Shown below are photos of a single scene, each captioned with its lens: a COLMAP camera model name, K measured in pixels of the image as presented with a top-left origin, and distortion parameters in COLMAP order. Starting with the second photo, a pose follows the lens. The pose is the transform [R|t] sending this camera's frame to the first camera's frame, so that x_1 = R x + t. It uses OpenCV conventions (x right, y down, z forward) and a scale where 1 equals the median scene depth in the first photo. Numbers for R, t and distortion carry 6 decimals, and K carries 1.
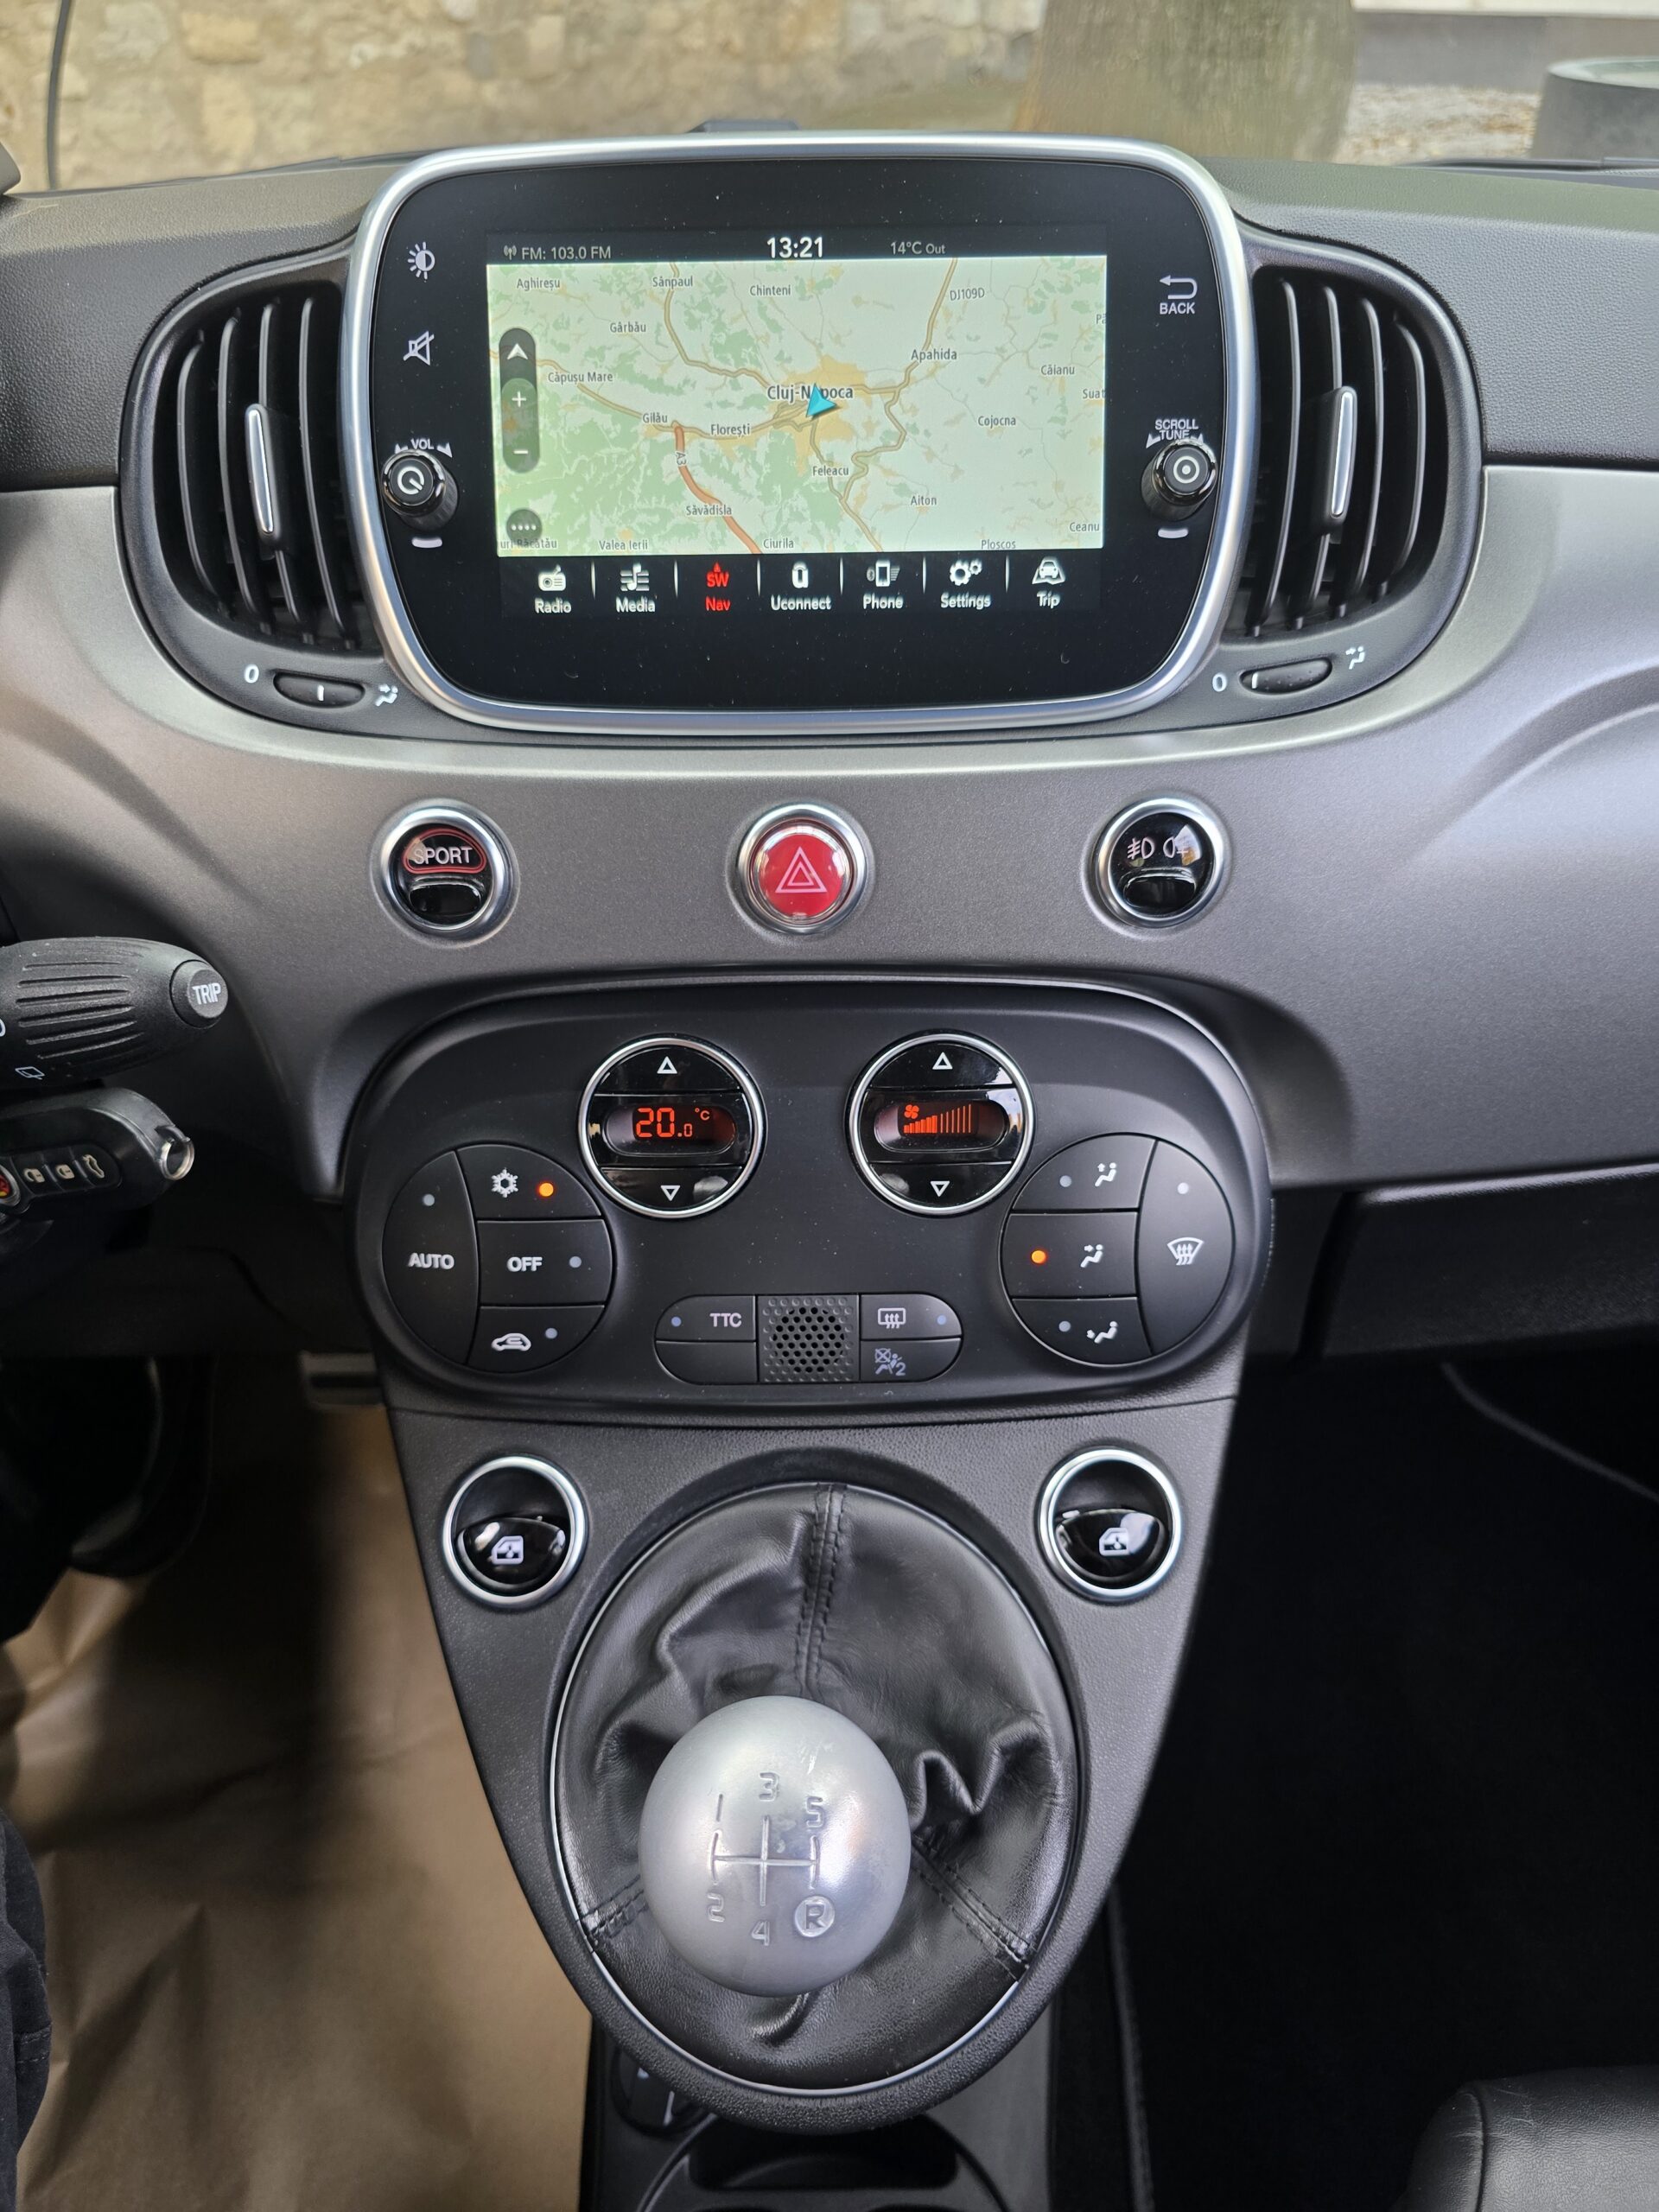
lens RADIAL K [[1500.4, 0, 828.8], [0, 1500.4, 1067.3], [0, 0, 1]] dist [0.061764, -0.054186]
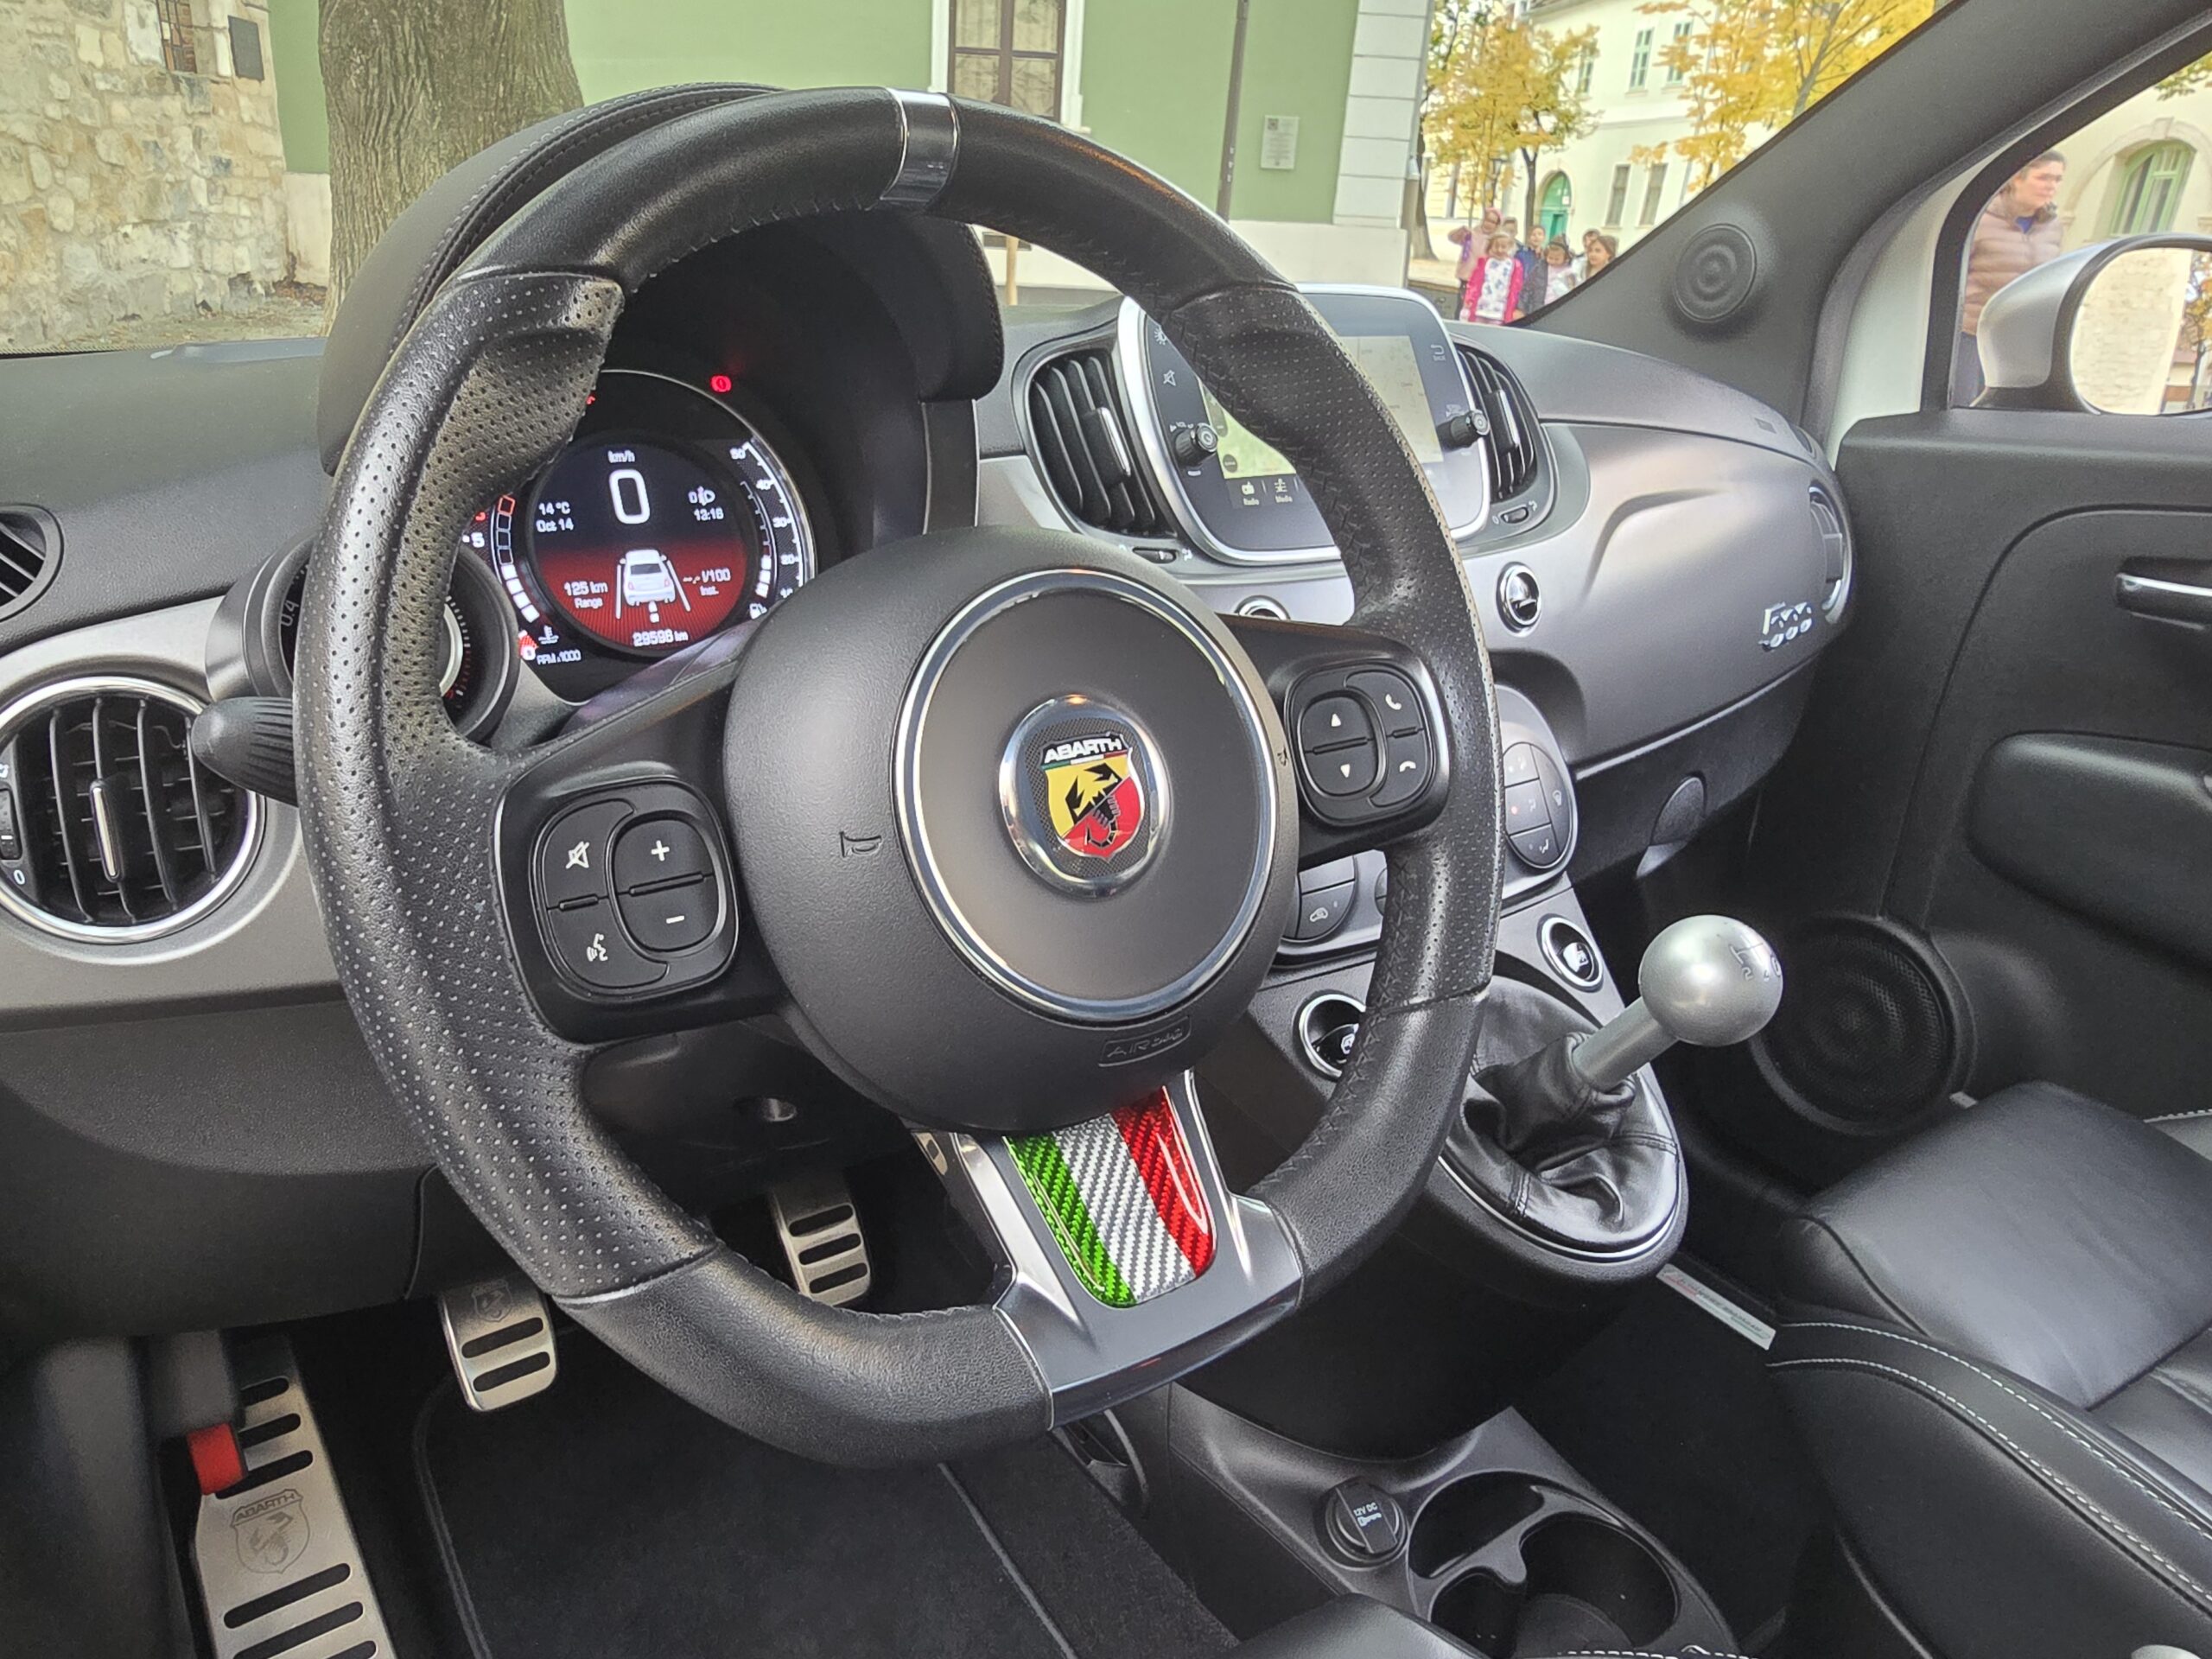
lens RADIAL K [[1524.1, 0, 1006.1], [0, 1524.1, 825.2], [0, 0, 1]] dist [-0.002859, 0.000974]
pose [[0.821159, -0.166562, 0.545852, -1.500013], [0.299848, 0.939727, -0.164330, 0.279412], [-0.485581, 0.298613, 0.821609, -0.262981]]
